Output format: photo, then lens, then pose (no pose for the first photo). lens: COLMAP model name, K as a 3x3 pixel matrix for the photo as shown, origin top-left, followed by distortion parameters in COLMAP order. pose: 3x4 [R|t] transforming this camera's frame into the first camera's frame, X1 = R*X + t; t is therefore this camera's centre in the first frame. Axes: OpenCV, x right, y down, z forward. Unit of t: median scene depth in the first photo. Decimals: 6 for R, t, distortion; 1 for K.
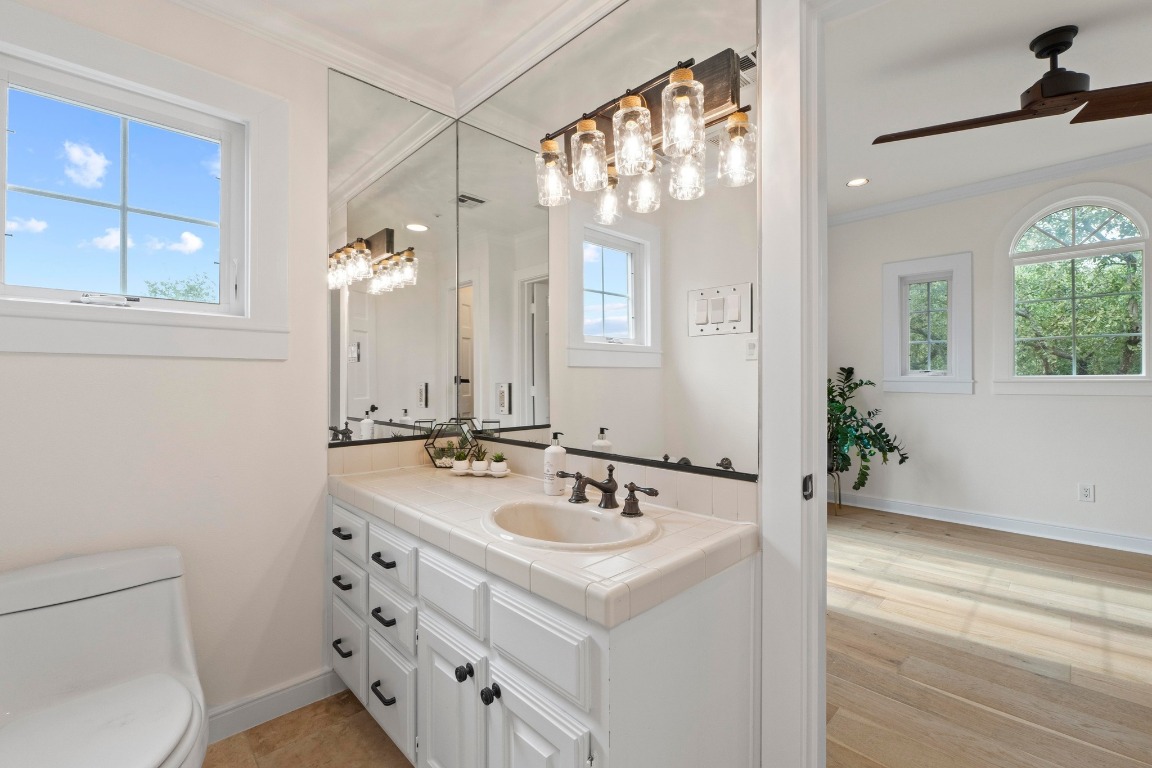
lens RADIAL K [[497.2, 0, 572.9], [0, 497.2, 382.9], [0, 0, 1]] dist [-0.006858, 0.000889]
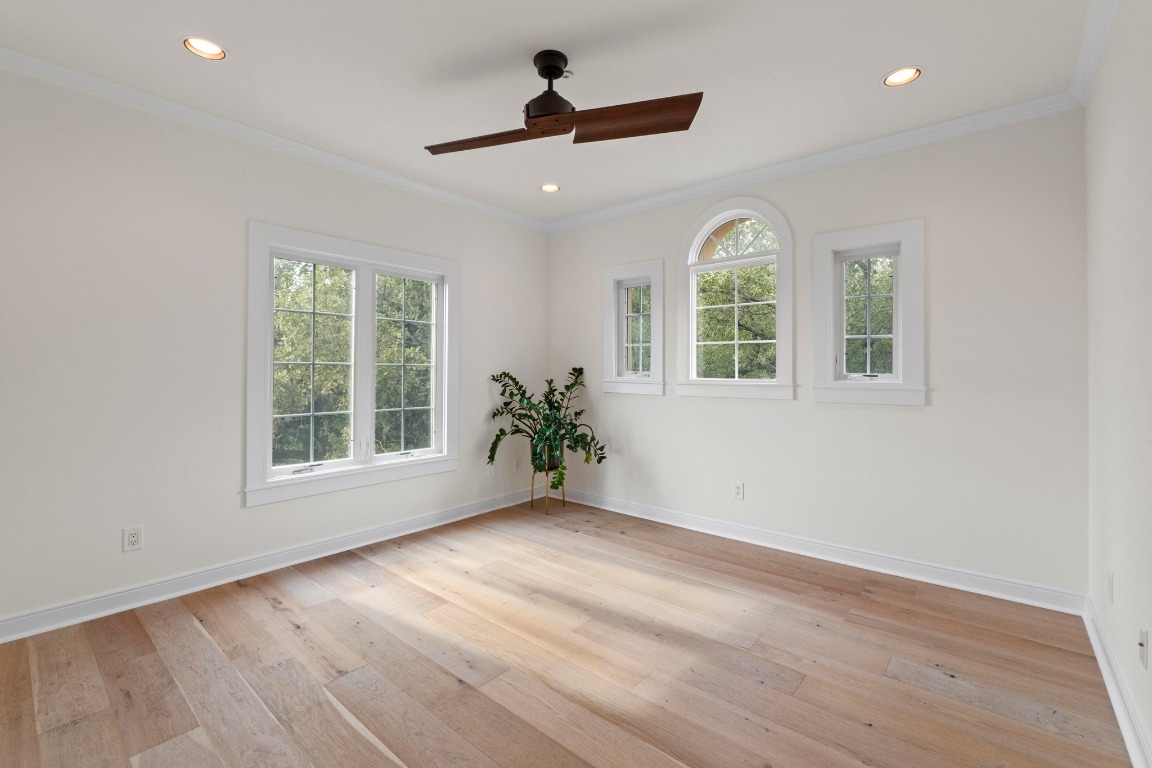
lens RADIAL K [[497.2, 0, 574.1], [0, 497.2, 371.7], [0, 0, 1]] dist [-0.006858, 0.000889]
pose [[0.995978, 0.004886, 0.089462, 0.608419], [-0.004720, 0.999987, -0.002062, -0.028244], [-0.089471, 0.001631, 0.995988, -0.026524]]
